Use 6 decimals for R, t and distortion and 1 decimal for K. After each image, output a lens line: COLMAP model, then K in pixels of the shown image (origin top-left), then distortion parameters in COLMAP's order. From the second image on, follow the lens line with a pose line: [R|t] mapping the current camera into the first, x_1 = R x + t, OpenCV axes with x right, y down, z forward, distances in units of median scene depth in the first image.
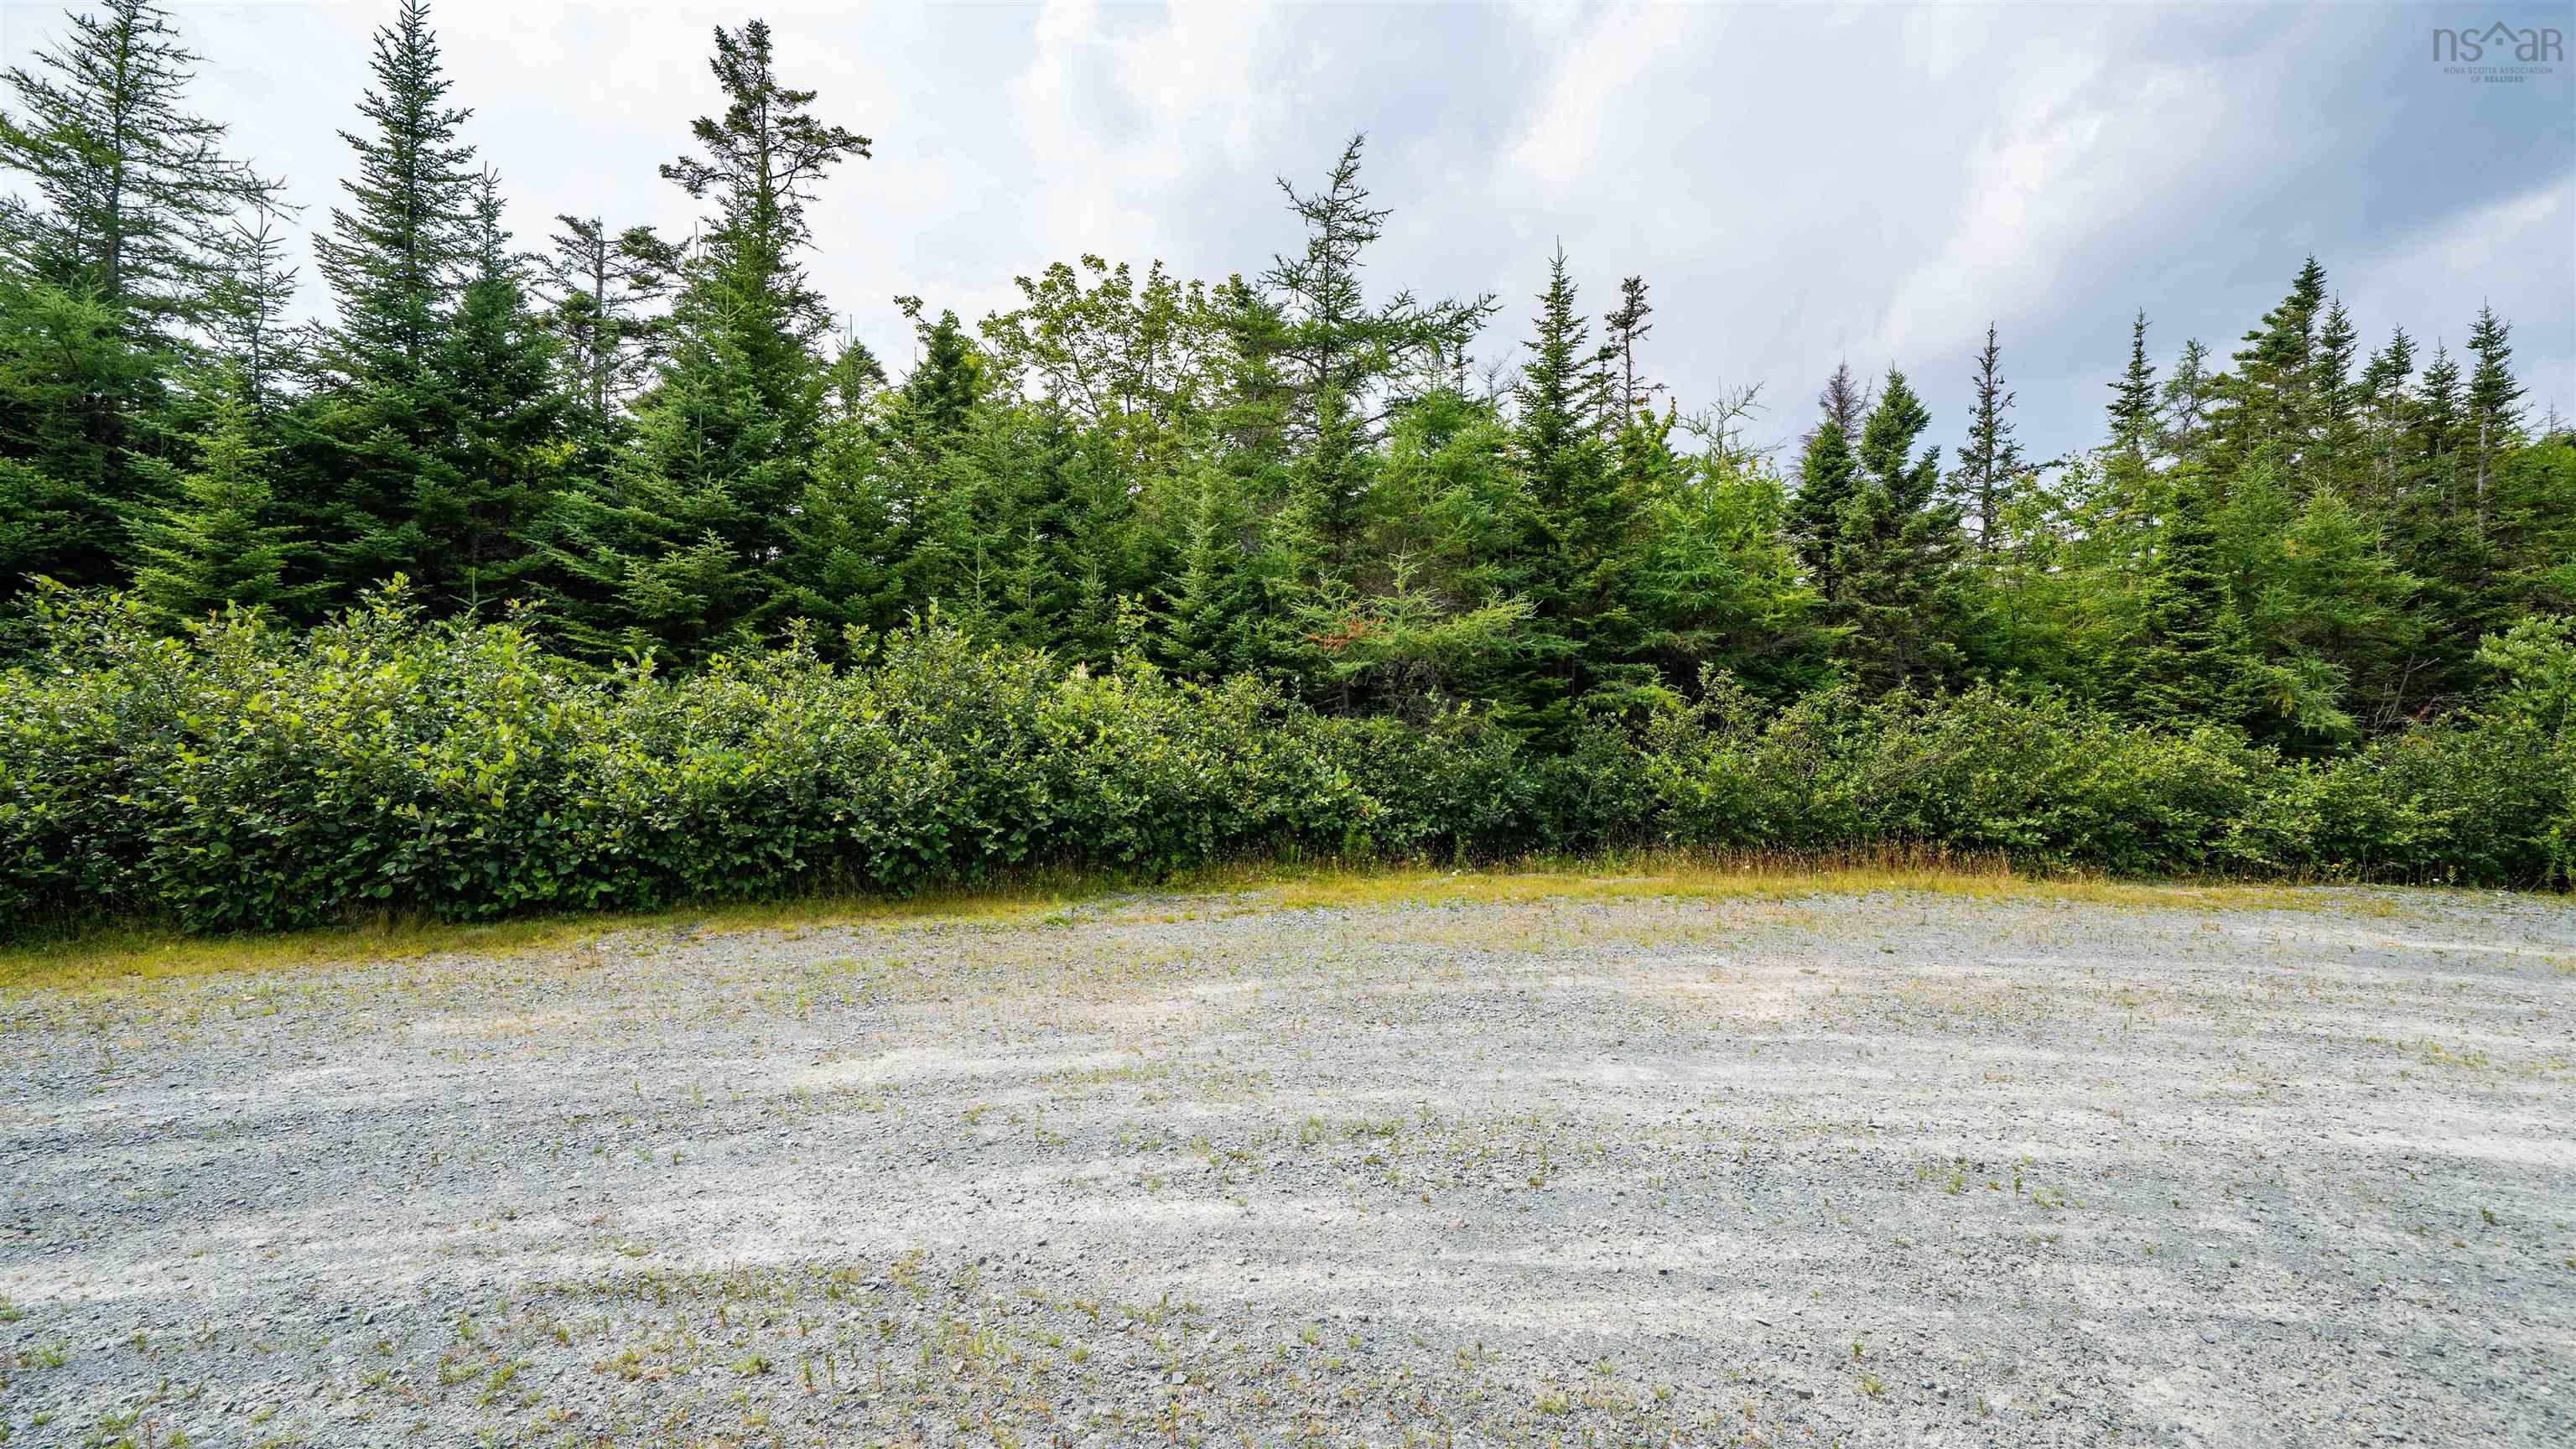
lens RADIAL K [[1086.5, 0, 1288.0], [0, 1086.5, 724.5], [0, 0, 1]] dist [0.002549, 0.000544]
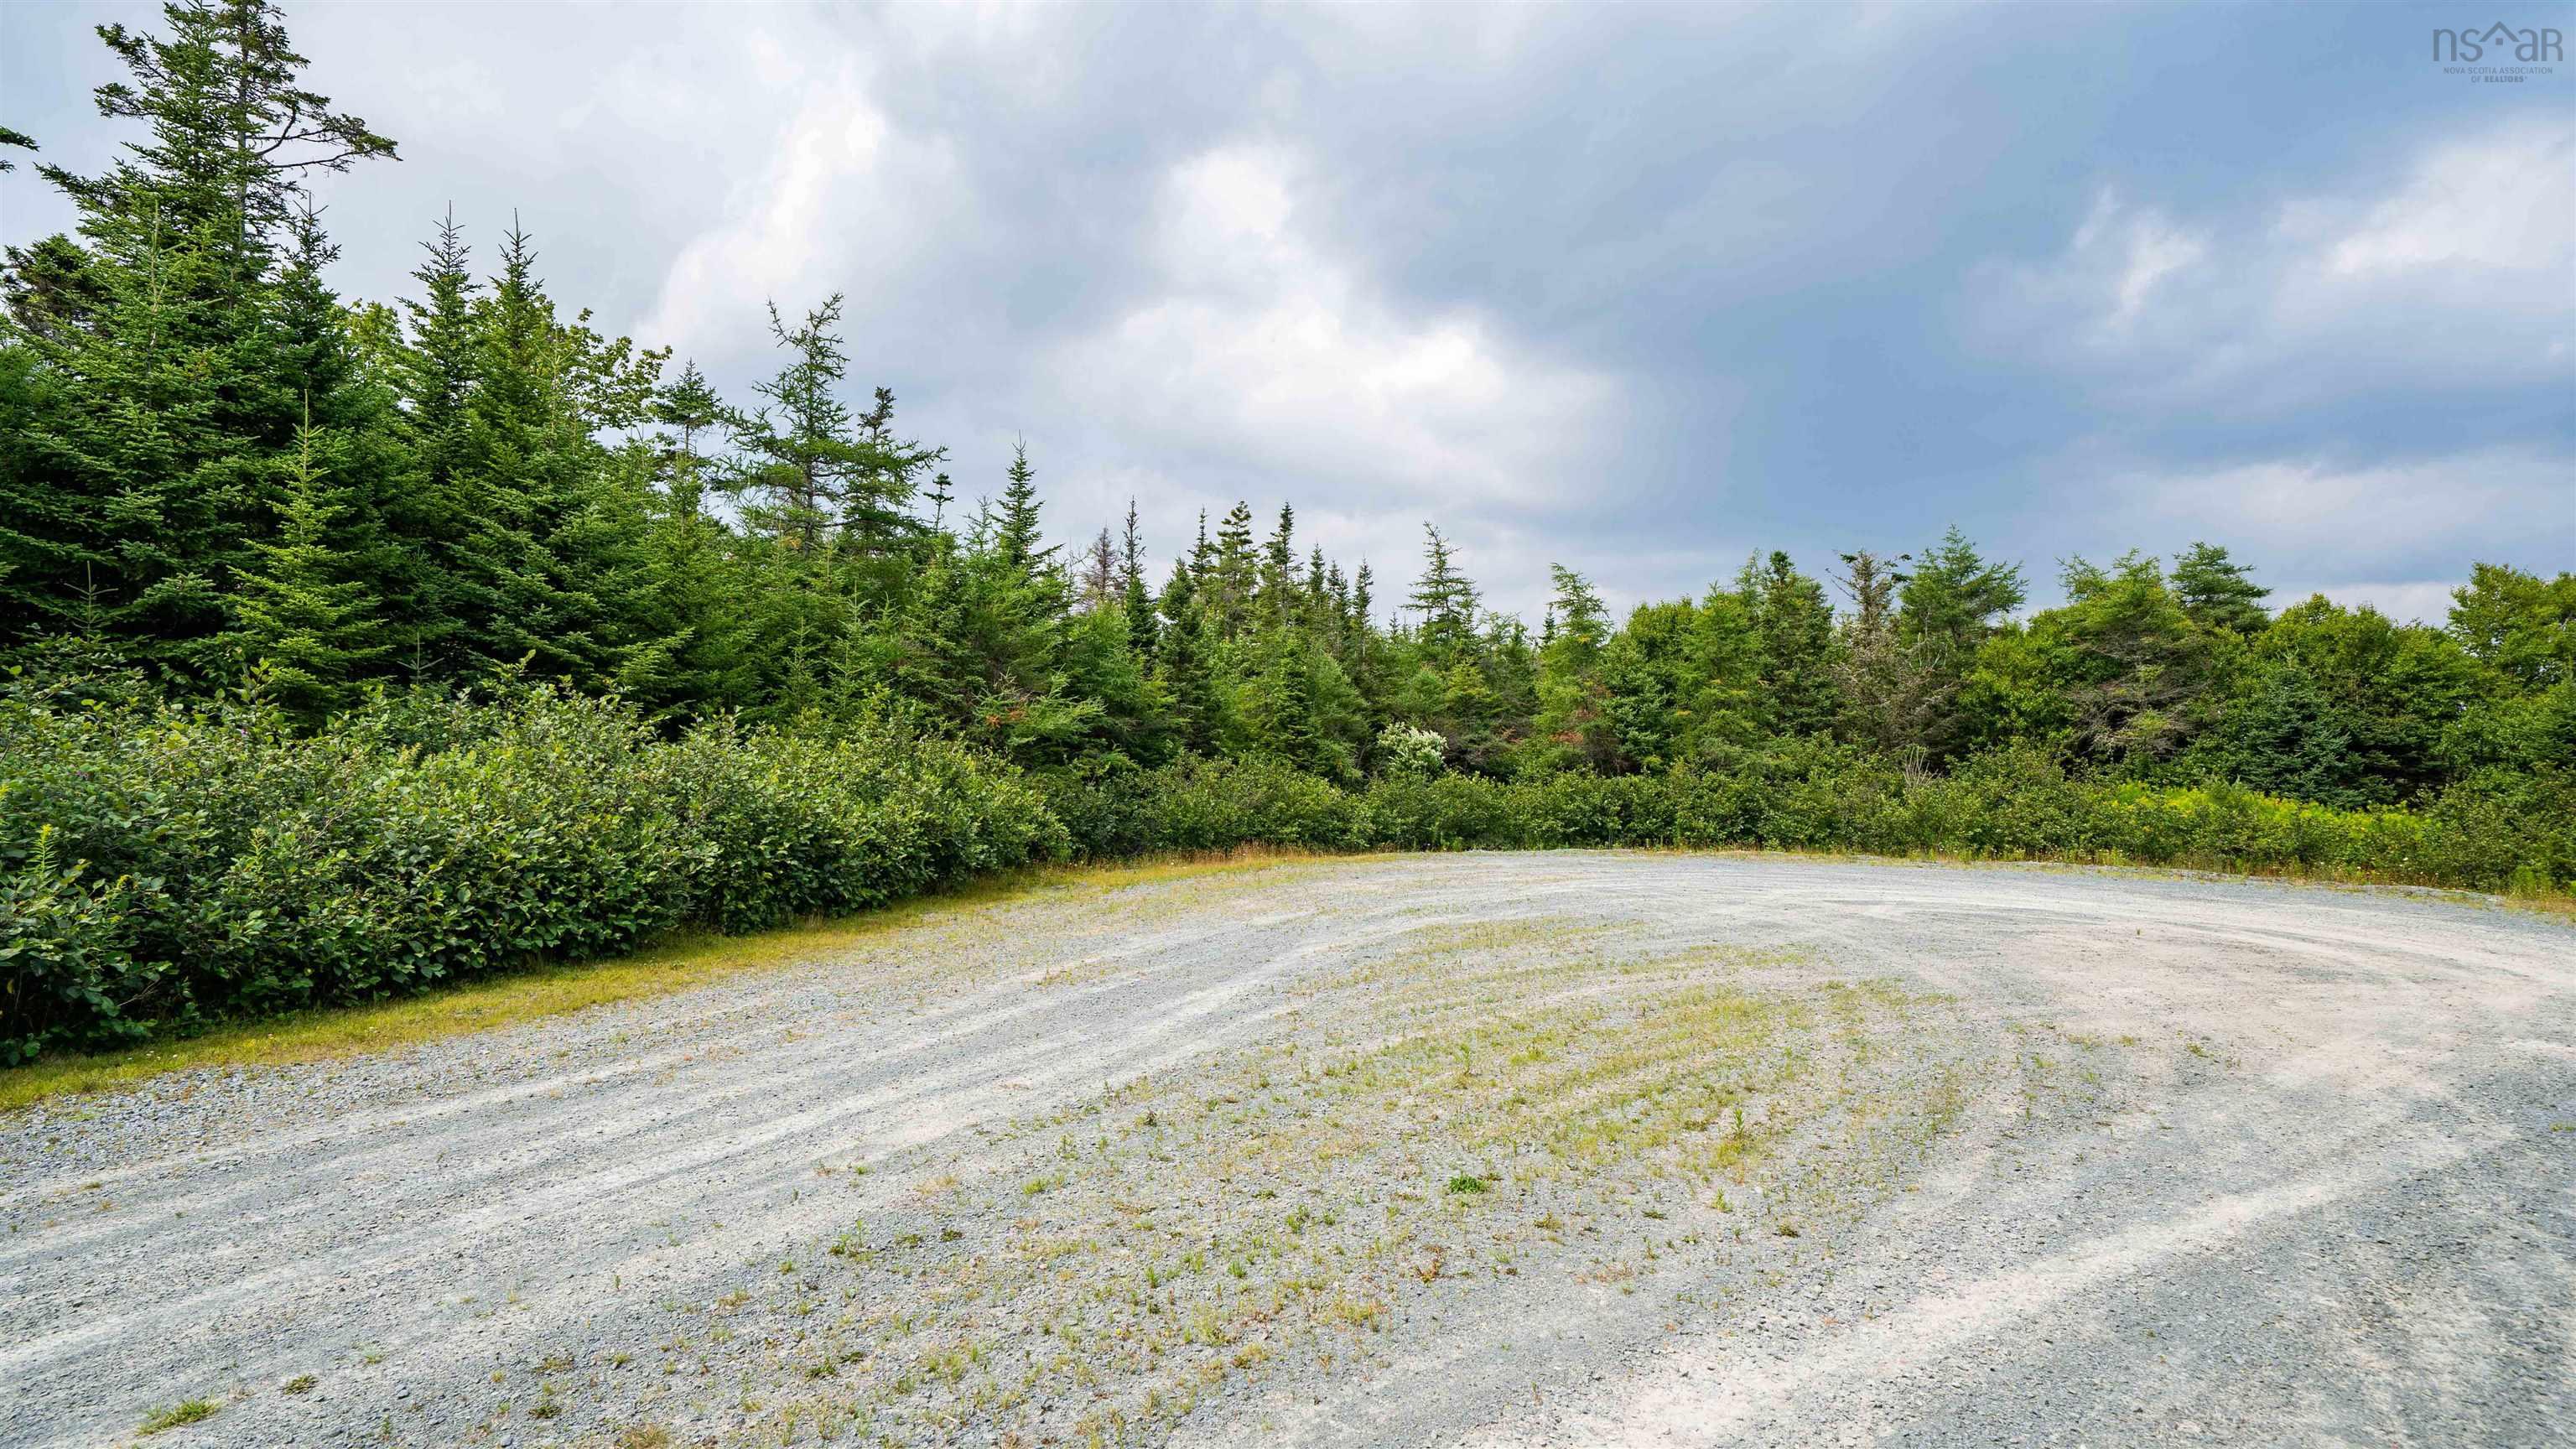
lens RADIAL K [[1320.3, 0, 1270.0], [0, 1320.3, 706.6], [0, 0, 1]] dist [0.013133, 0.014425]
pose [[0.602558, 0.037607, 0.797188, -1.012848], [-0.002677, 0.998979, -0.045102, -0.017090], [-0.798070, 0.025042, 0.602043, -0.314053]]
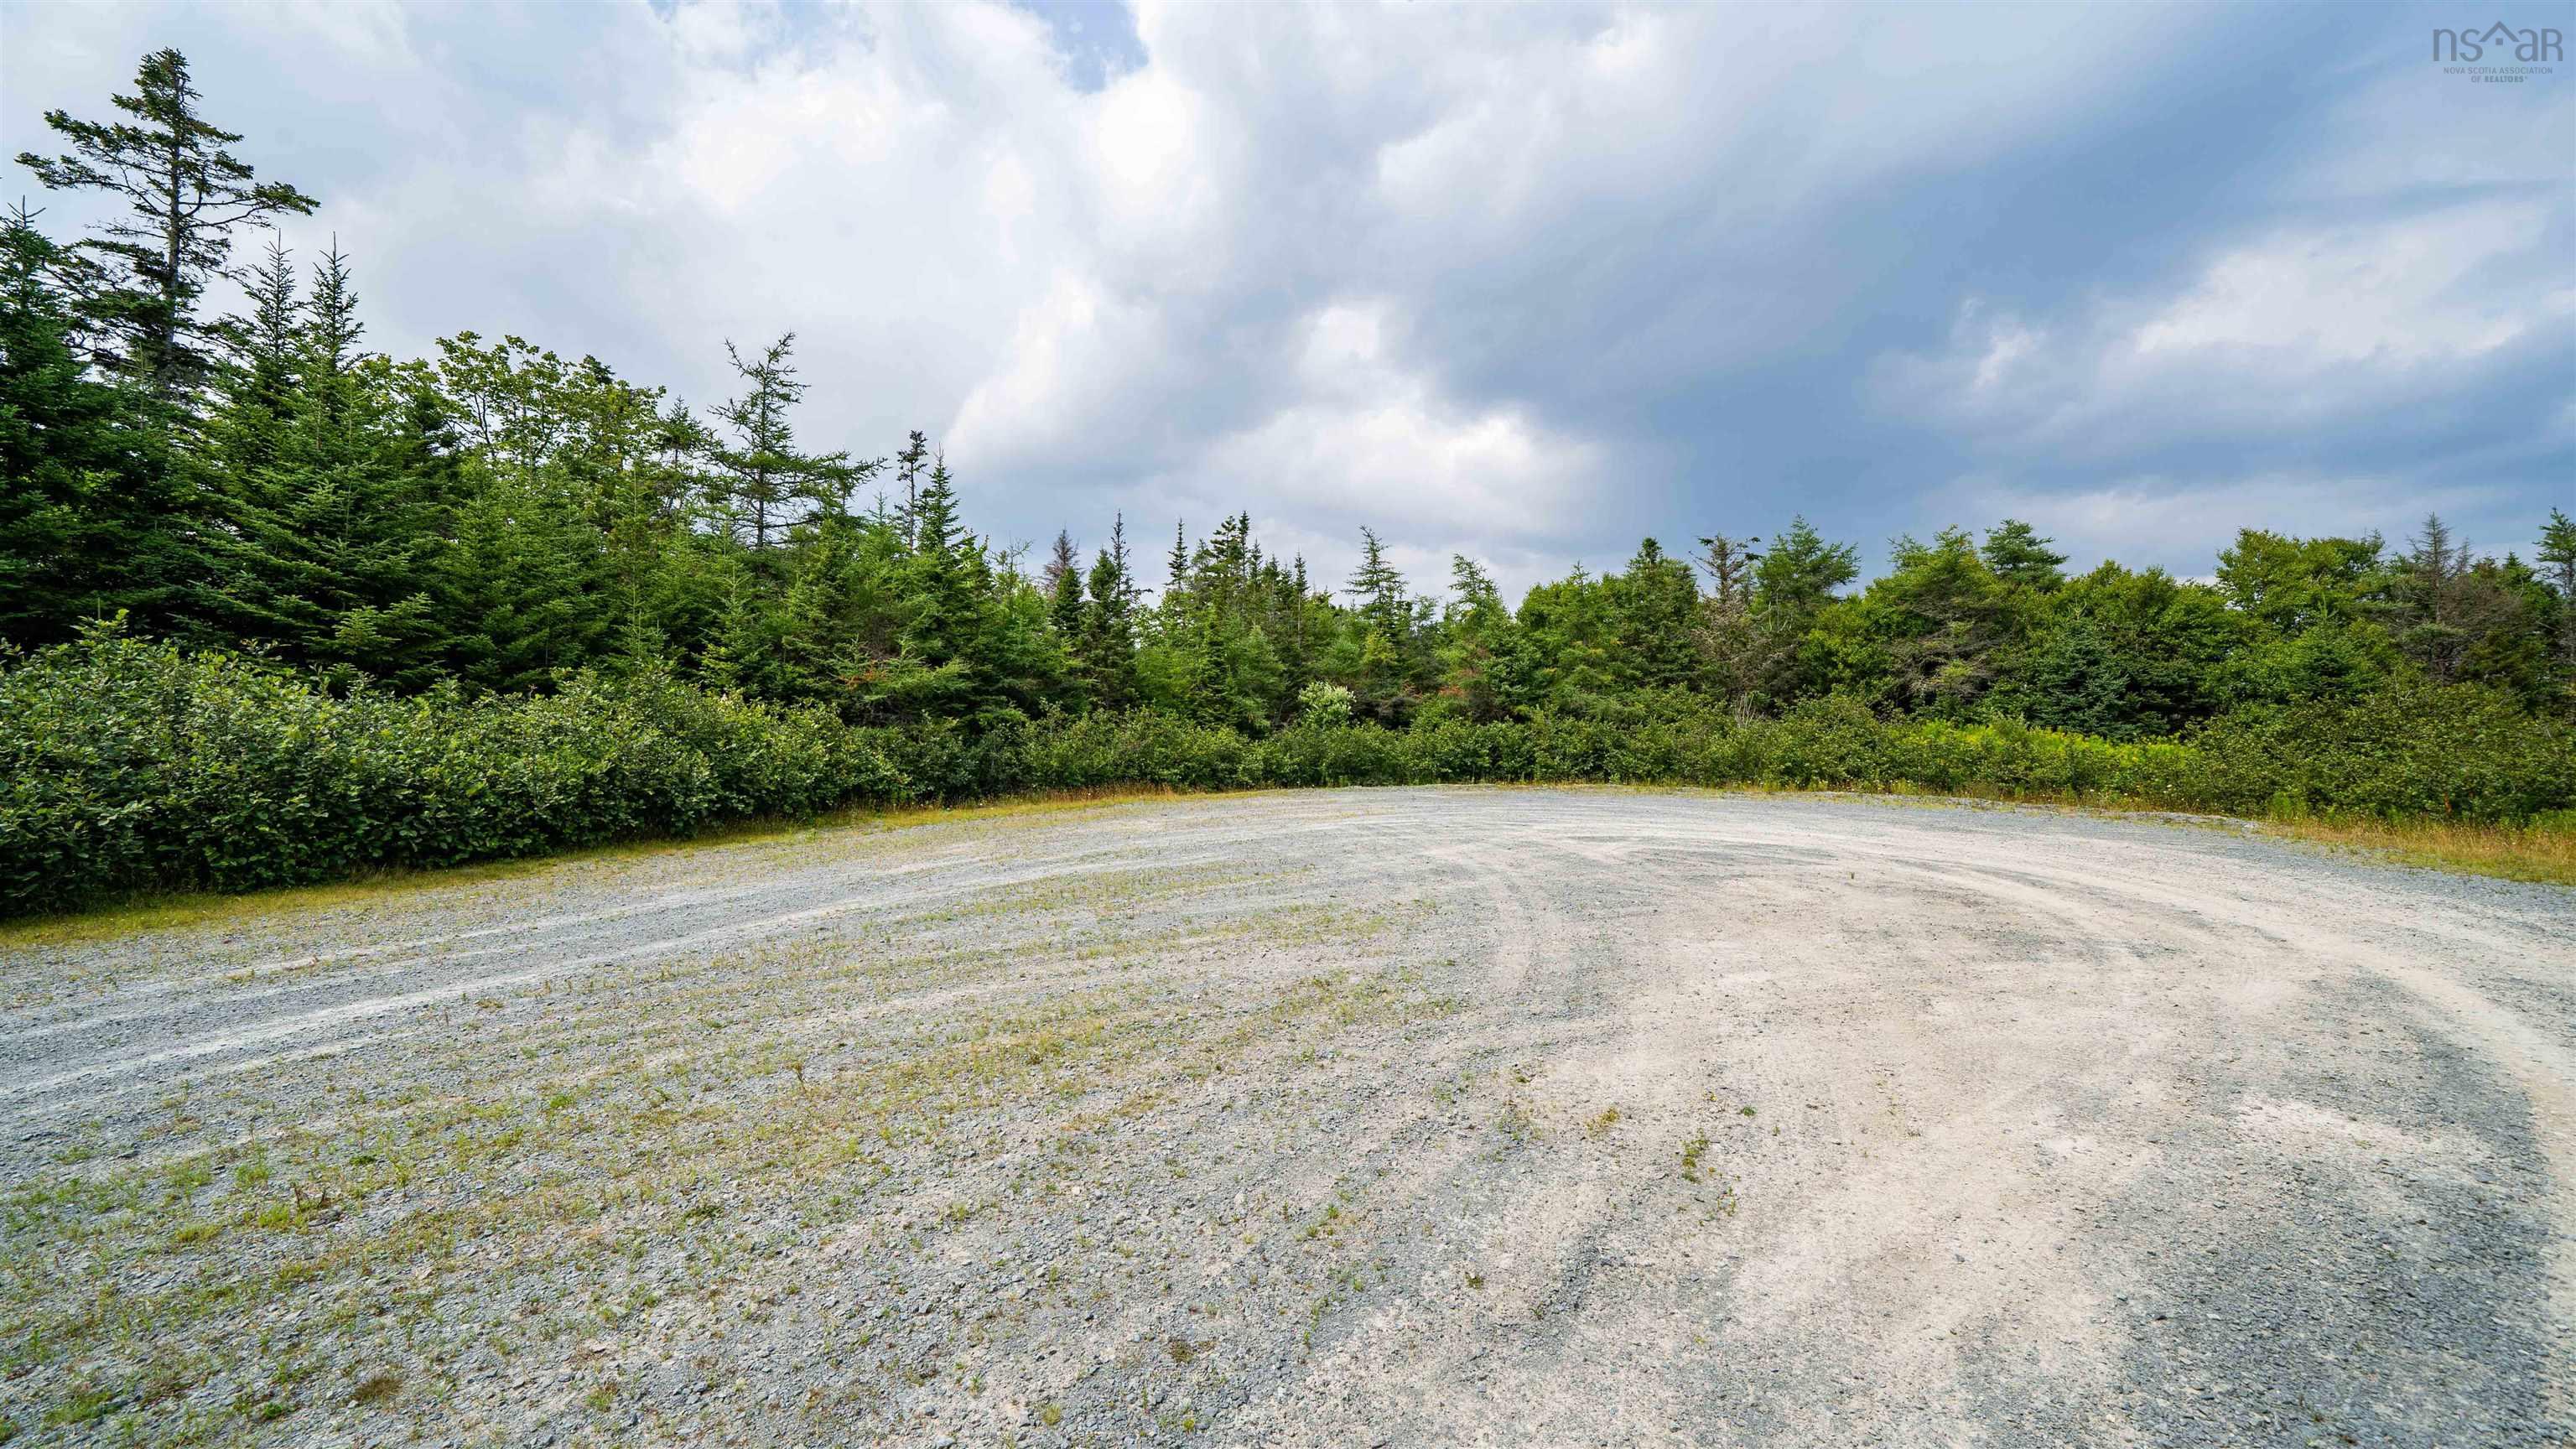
lens RADIAL K [[902.9, 0, 1278.2], [0, 902.9, 714.5], [0, 0, 1]] dist [-0.017331, 0.000094]
pose [[0.678409, -0.000070, 0.734684, -0.466361], [0.011730, 0.999874, -0.010737, -0.002815], [-0.734591, 0.015901, 0.678324, -0.365409]]
